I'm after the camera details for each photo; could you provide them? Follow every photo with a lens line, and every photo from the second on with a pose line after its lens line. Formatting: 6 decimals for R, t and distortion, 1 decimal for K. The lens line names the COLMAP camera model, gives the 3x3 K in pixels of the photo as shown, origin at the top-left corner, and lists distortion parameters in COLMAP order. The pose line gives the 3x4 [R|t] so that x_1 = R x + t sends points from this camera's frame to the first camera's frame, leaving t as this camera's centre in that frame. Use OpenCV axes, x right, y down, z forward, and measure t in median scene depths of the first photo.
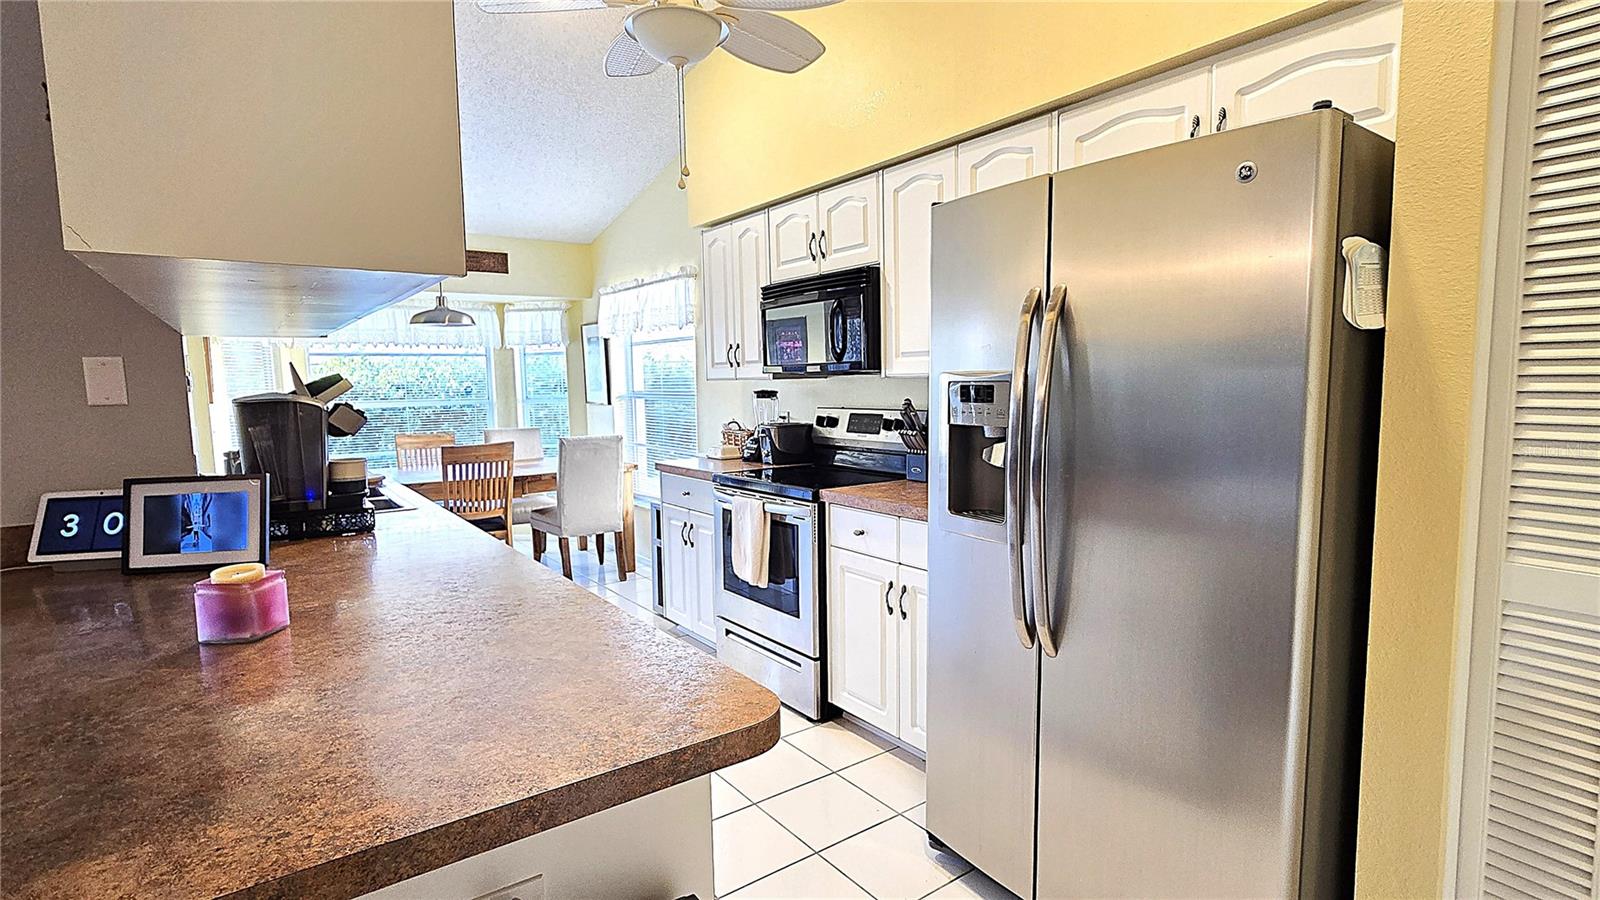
lens RADIAL K [[778.8, 0, 800.6], [0, 778.8, 454.7], [0, 0, 1]] dist [-0.003496, 0.001410]
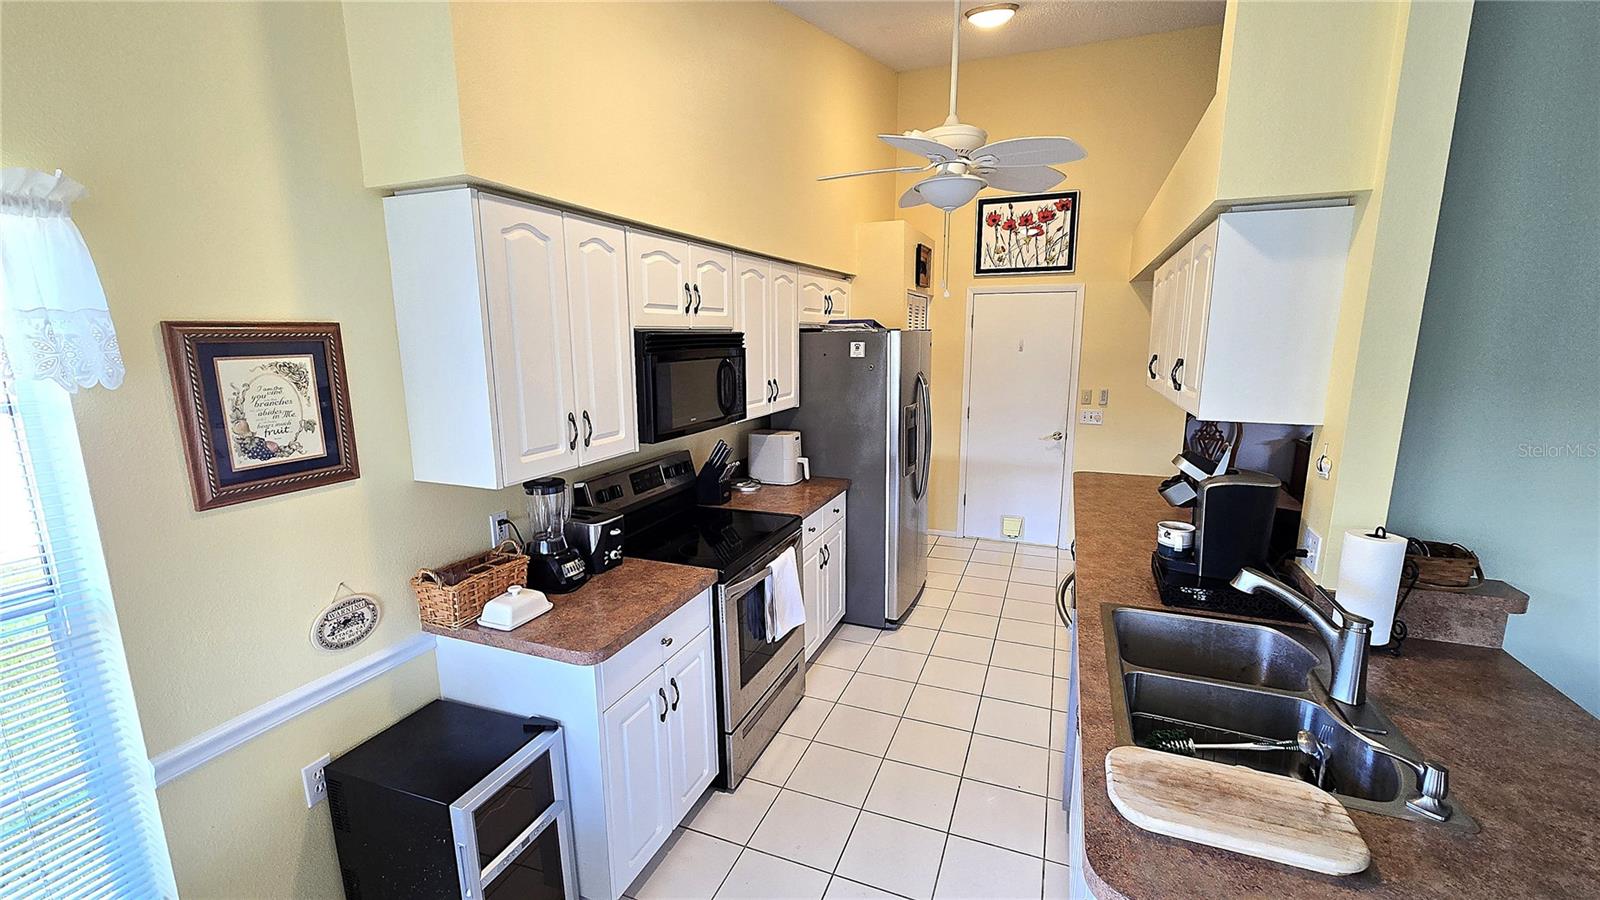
lens RADIAL K [[657.3, 0, 805.9], [0, 657.3, 458.0], [0, 0, 1]] dist [-0.000718, 0.002094]
pose [[-0.535984, -0.138688, 0.832758, -0.528887], [0.093822, 0.970518, 0.222017, -0.173068], [-0.838998, 0.197129, -0.507171, 0.937751]]
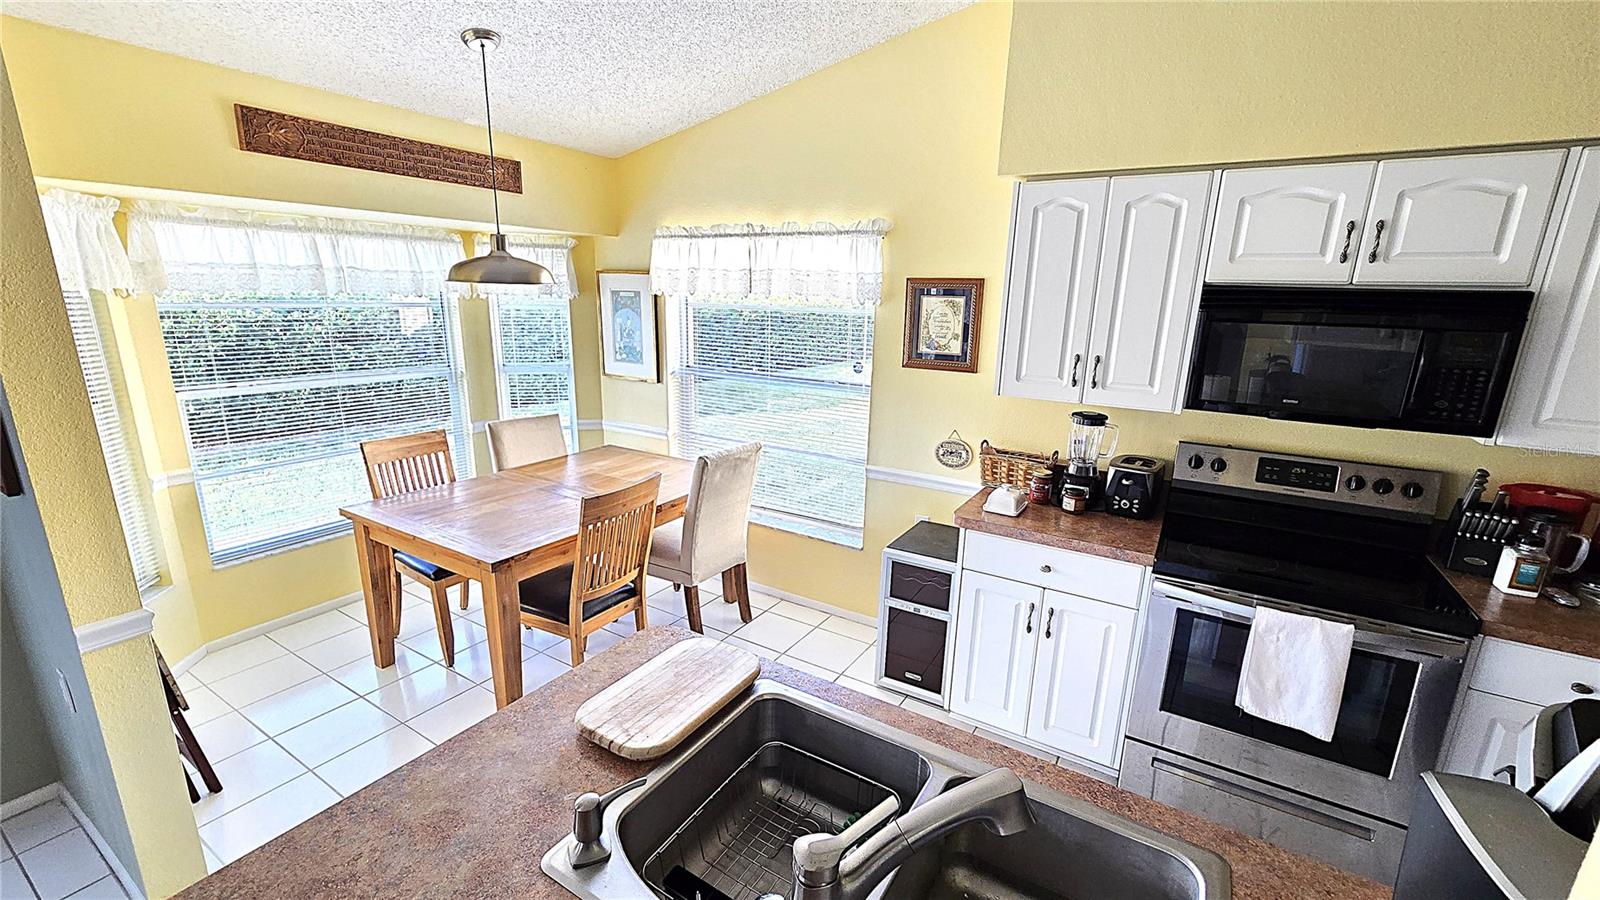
lens RADIAL K [[657.3, 0, 800.9], [0, 657.3, 459.6], [0, 0, 1]] dist [-0.000718, 0.002094]
pose [[0.924916, -0.054516, 0.376242, -0.472439], [-0.004231, 0.988128, 0.153577, -0.116252], [-0.380148, -0.143638, 0.913704, 0.441838]]
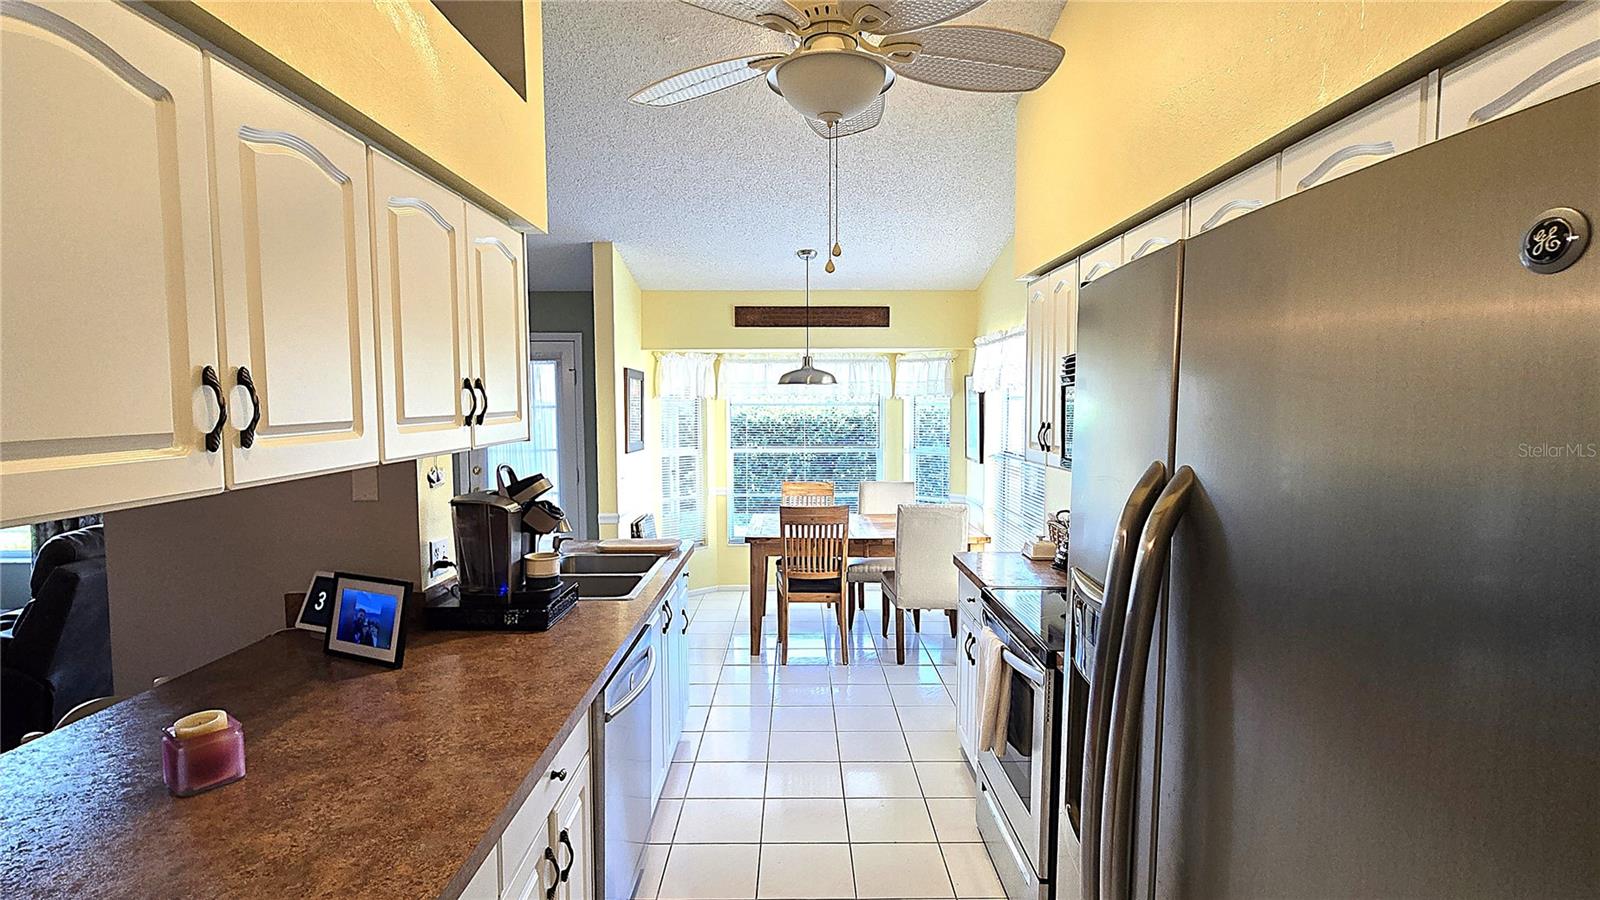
lens RADIAL K [[778.8, 0, 808.9], [0, 778.8, 457.2], [0, 0, 1]] dist [-0.003496, 0.001410]
pose [[0.816879, 0.057193, -0.573967, 0.149909], [-0.069803, 0.997561, 0.000057, -0.074158], [0.572570, 0.040018, 0.818879, 0.166756]]
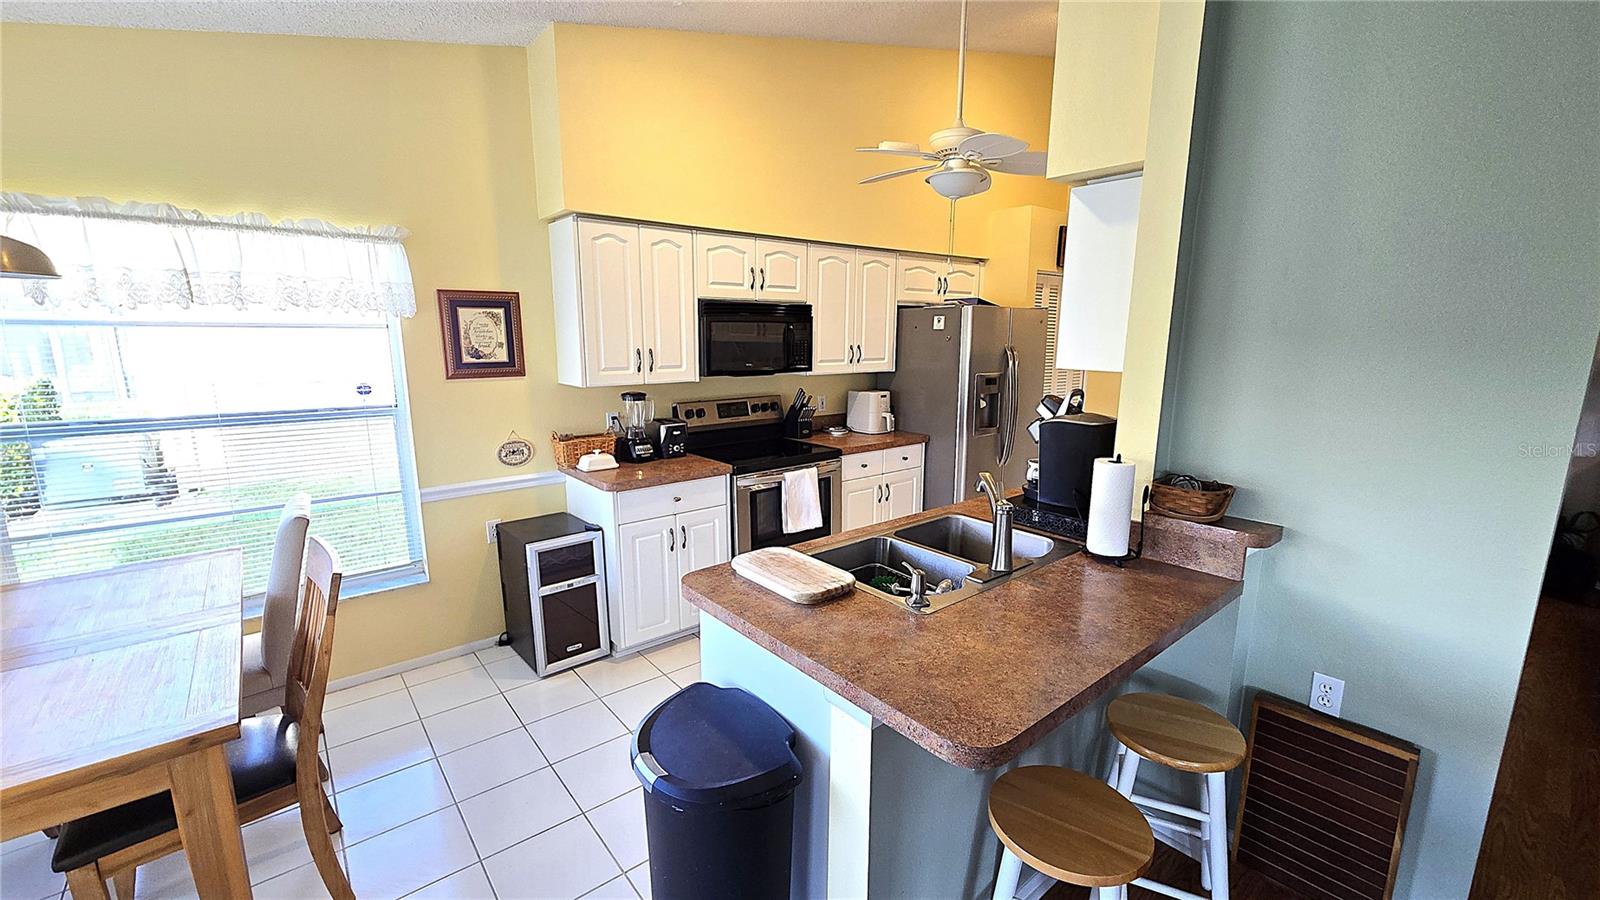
lens RADIAL K [[657.3, 0, 805.2], [0, 657.3, 457.0], [0, 0, 1]] dist [-0.000718, 0.002094]
pose [[-0.066539, -0.172782, 0.982710, -0.805841], [0.091287, 0.979708, 0.178435, -0.115226], [-0.993599, 0.101582, -0.049416, 0.708633]]
